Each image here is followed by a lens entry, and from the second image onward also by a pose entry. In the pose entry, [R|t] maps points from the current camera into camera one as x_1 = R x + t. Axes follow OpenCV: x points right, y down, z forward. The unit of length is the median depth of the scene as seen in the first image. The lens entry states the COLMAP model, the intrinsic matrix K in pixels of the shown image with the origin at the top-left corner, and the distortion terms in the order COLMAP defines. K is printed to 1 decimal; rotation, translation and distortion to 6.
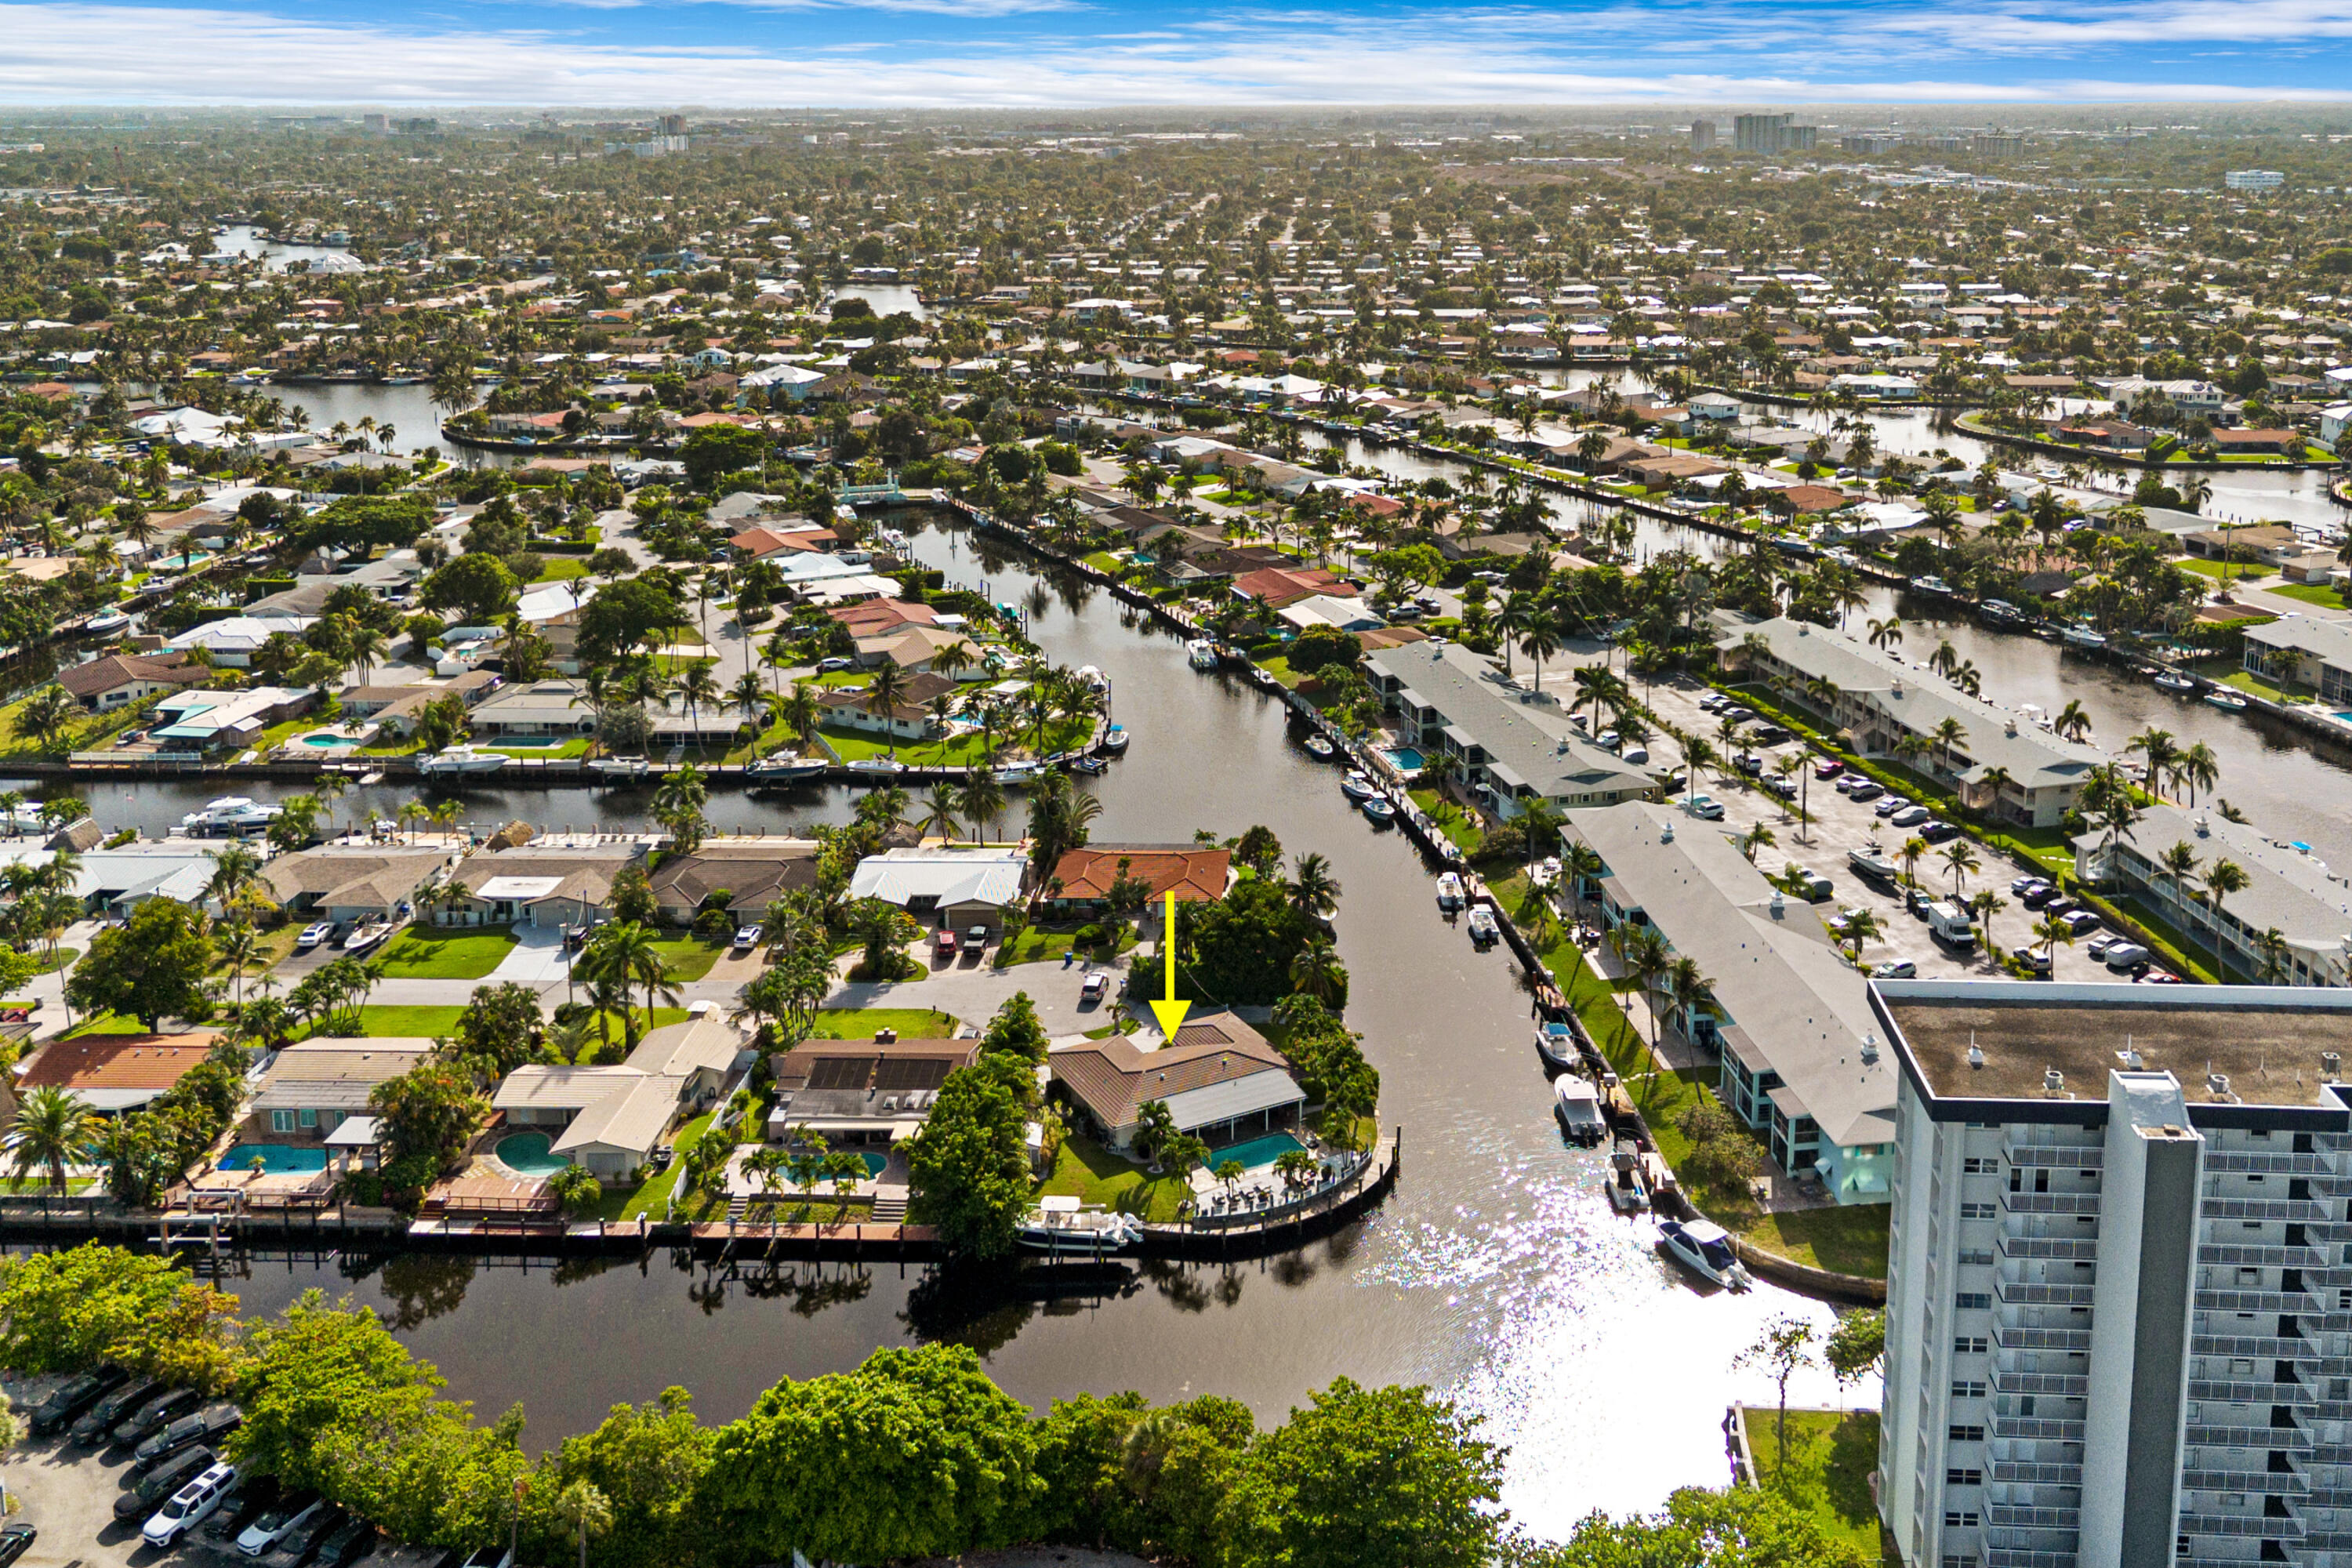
lens RADIAL K [[1884.6, 0, 1176.0], [0, 1884.6, 784.0], [0, 0, 1]] dist [0.066381, -0.006061]
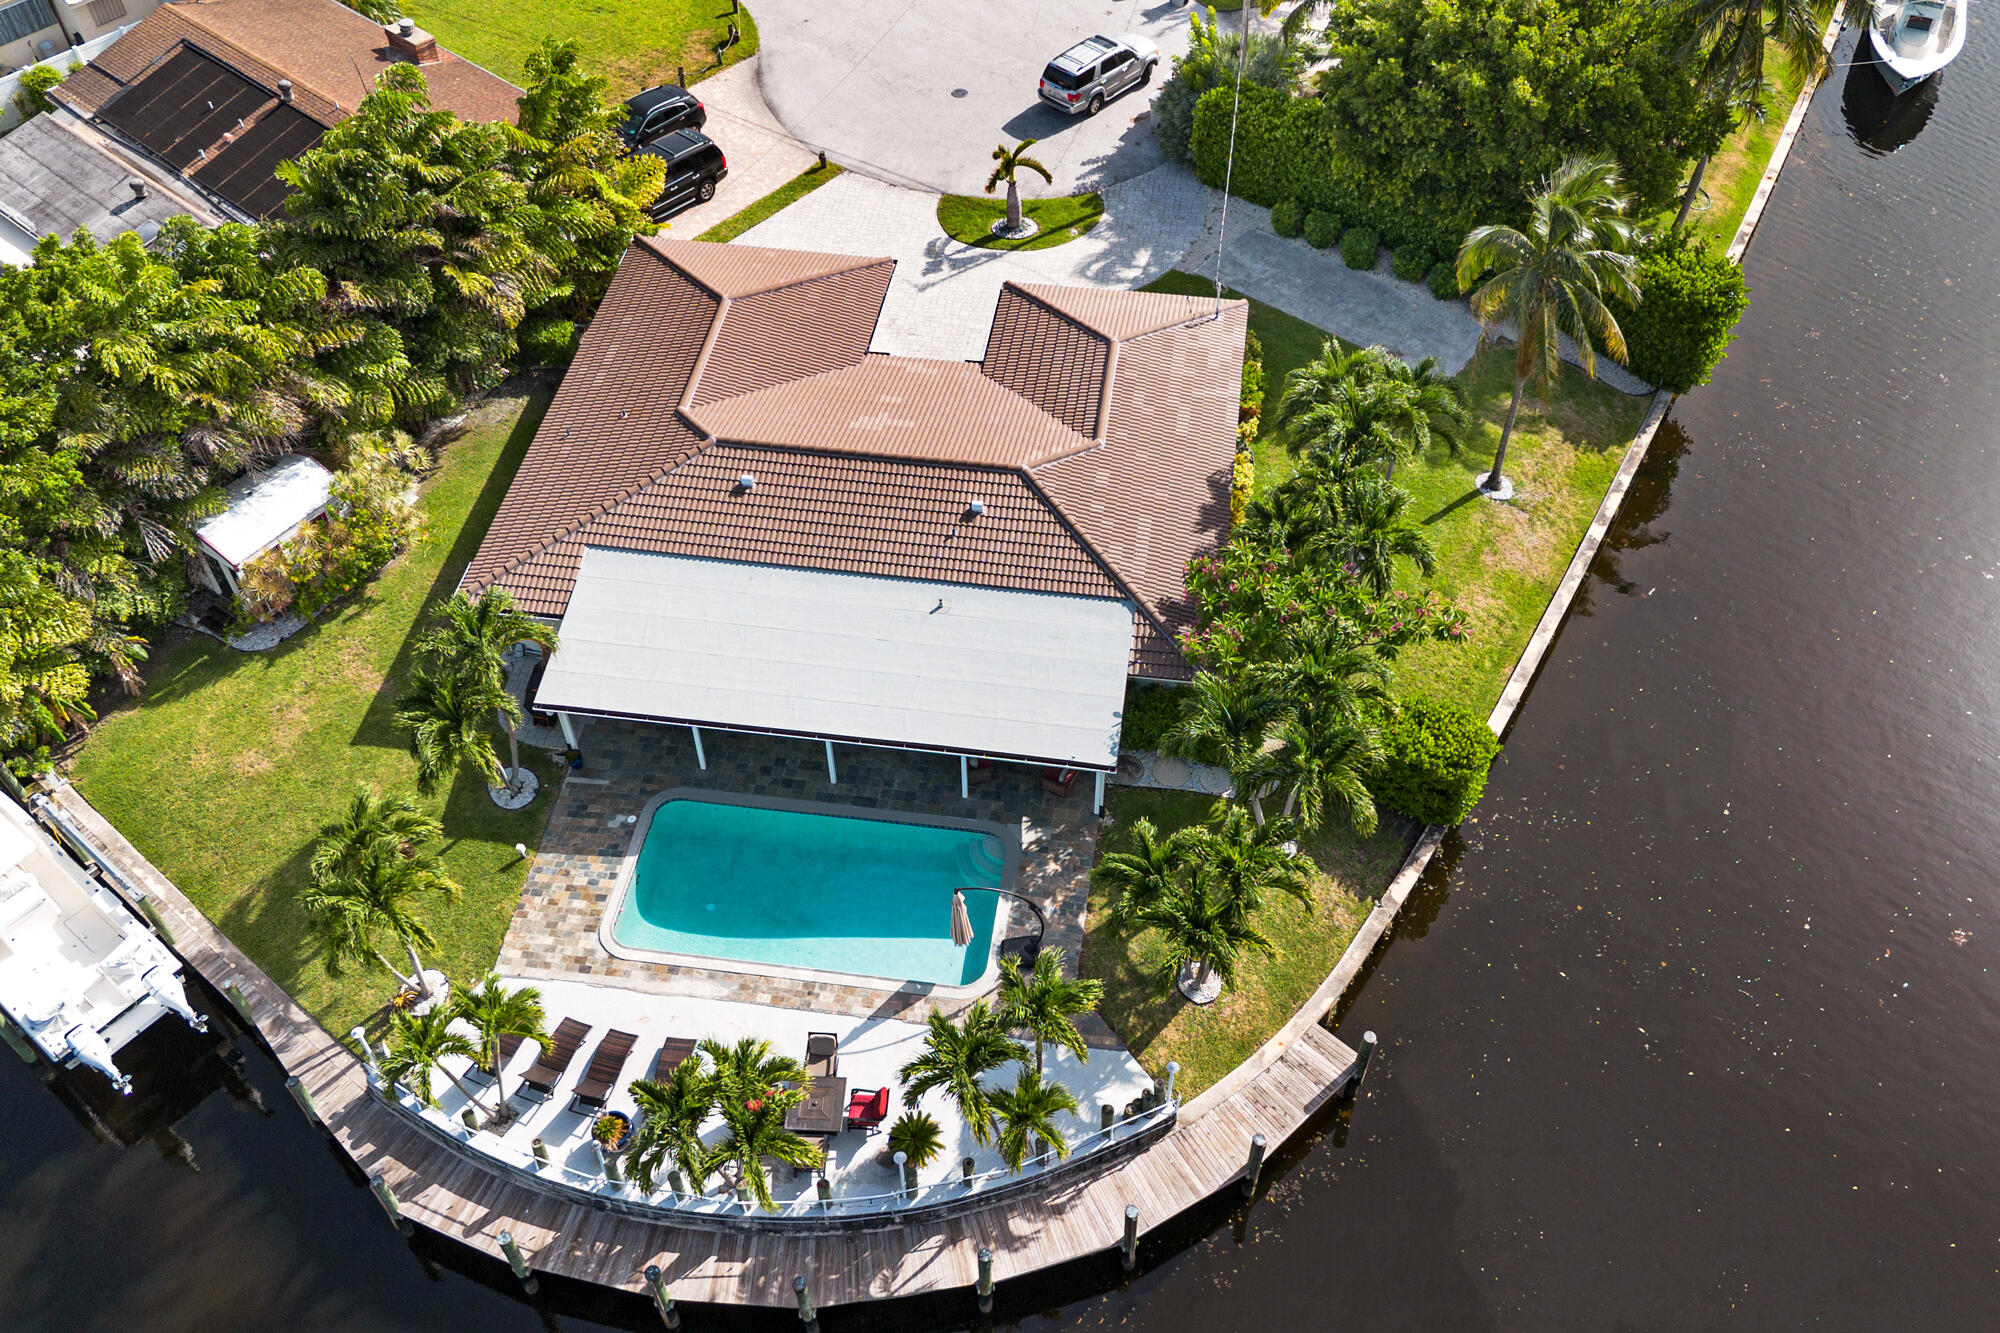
lens RADIAL K [[1602.5, 0, 1000.0], [0, 1602.5, 666.5], [0, 0, 1]] dist [0.066381, -0.006061]
pose [[0.818208, 0.441524, -0.368228, 0.112669], [-0.169810, 0.797502, 0.578926, 0.018684], [0.549272, -0.411153, 0.727498, 0.694917]]
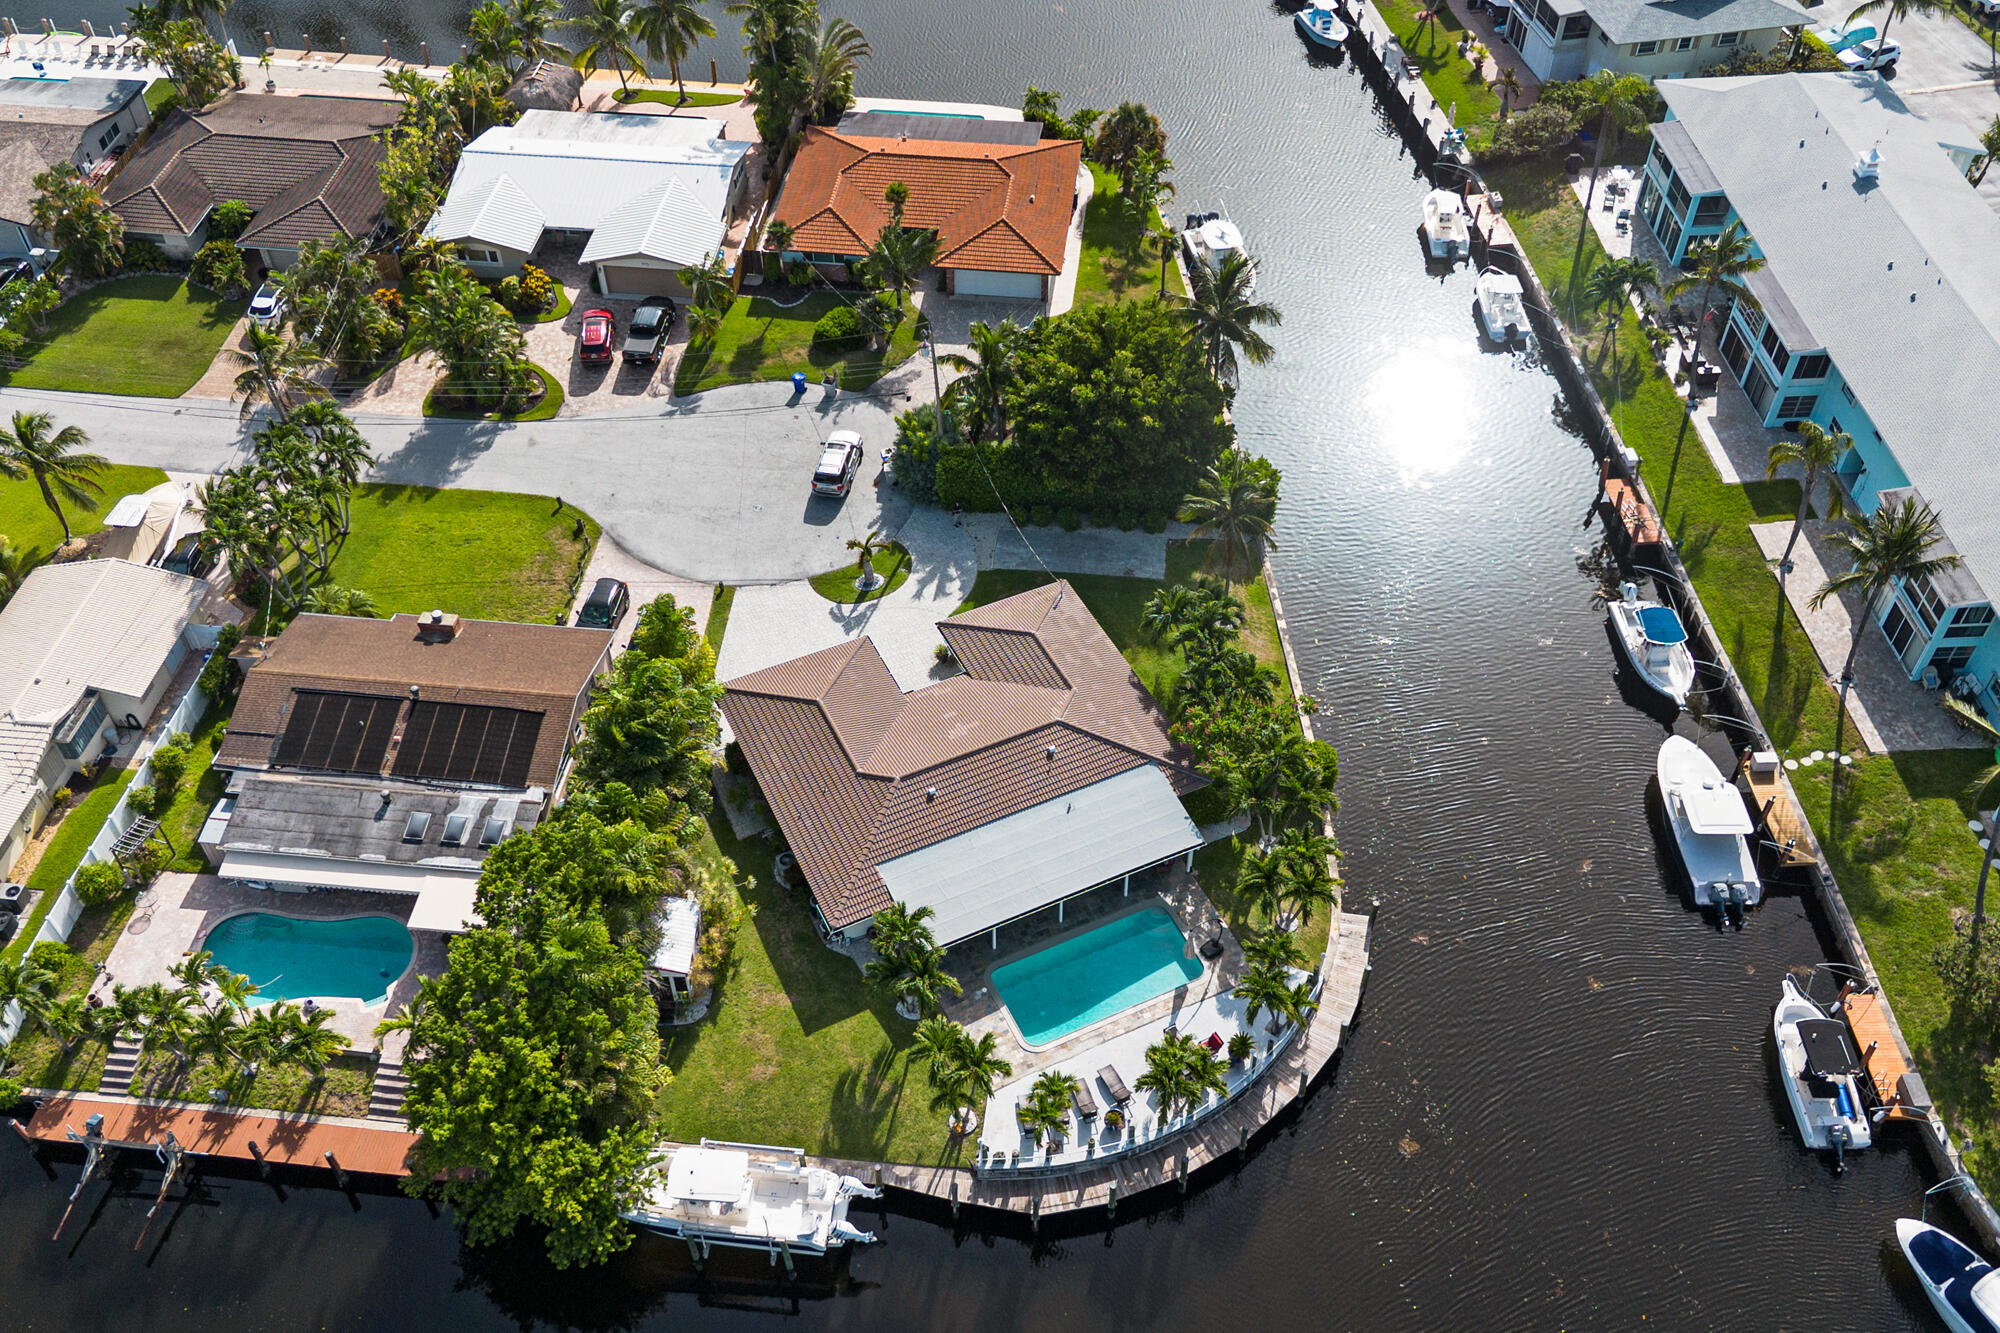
lens RADIAL K [[1646.0, 0, 1000.0], [0, 1646.0, 666.5], [0, 0, 1]] dist [0.027049, -0.006941]
pose [[0.999667, 0.024546, -0.007945, 0.012247], [-0.017665, 0.875662, 0.482602, -0.081218], [0.018803, -0.482301, 0.875804, 0.522113]]
